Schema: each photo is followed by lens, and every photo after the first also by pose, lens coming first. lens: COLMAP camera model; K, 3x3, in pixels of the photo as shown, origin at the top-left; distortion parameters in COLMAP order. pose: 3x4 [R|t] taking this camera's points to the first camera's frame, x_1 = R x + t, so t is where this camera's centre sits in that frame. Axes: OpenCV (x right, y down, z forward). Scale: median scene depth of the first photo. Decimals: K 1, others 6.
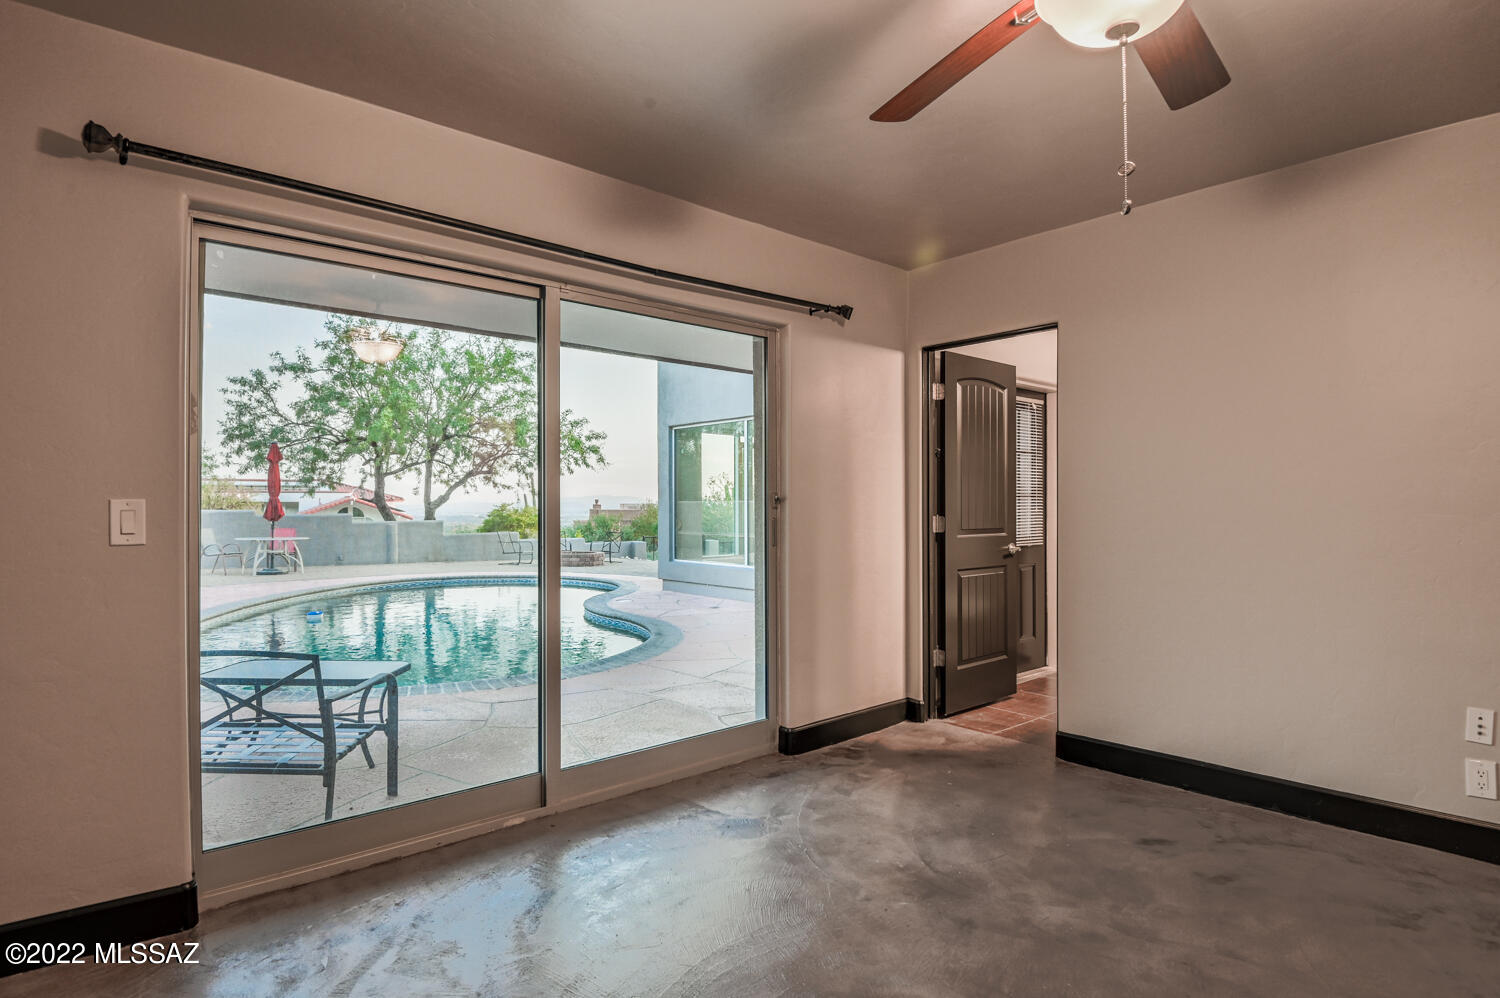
lens RADIAL K [[808.0, 0, 748.9], [0, 808.0, 505.2], [0, 0, 1]] dist [-0.012574, -0.000181]
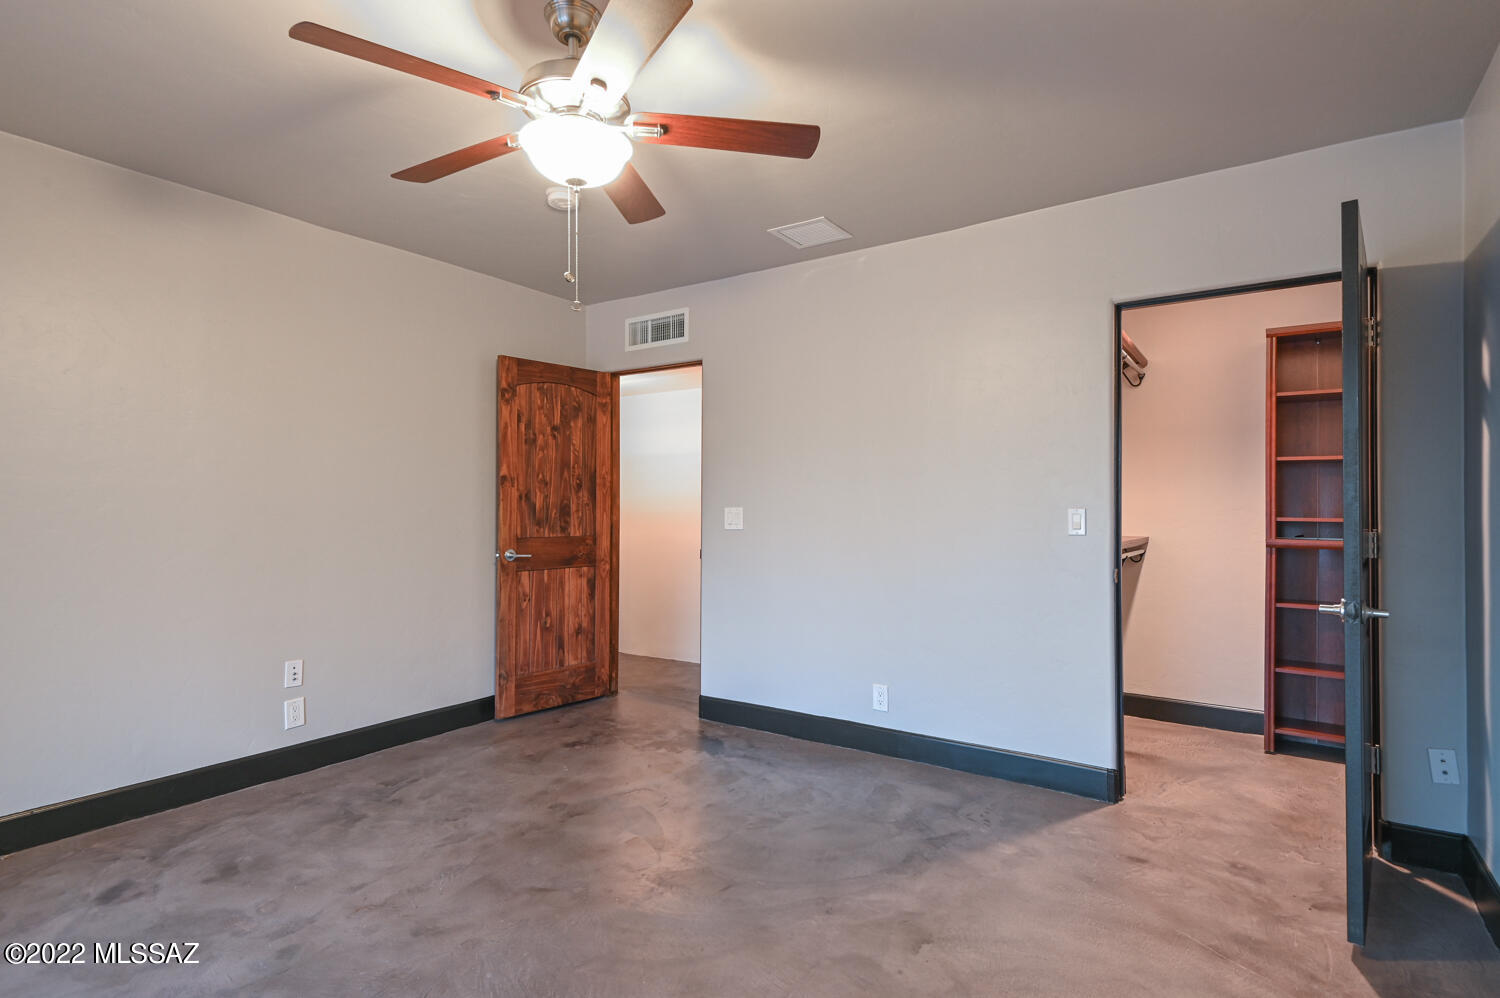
lens RADIAL K [[774.4, 0, 749.3], [0, 774.4, 502.9], [0, 0, 1]] dist [0.026989, 0.000167]
pose [[-0.251218, 0.007487, 0.967902, -0.550036], [-0.008577, 0.999914, -0.009961, -0.003298], [-0.967893, -0.010804, -0.251132, 0.597348]]
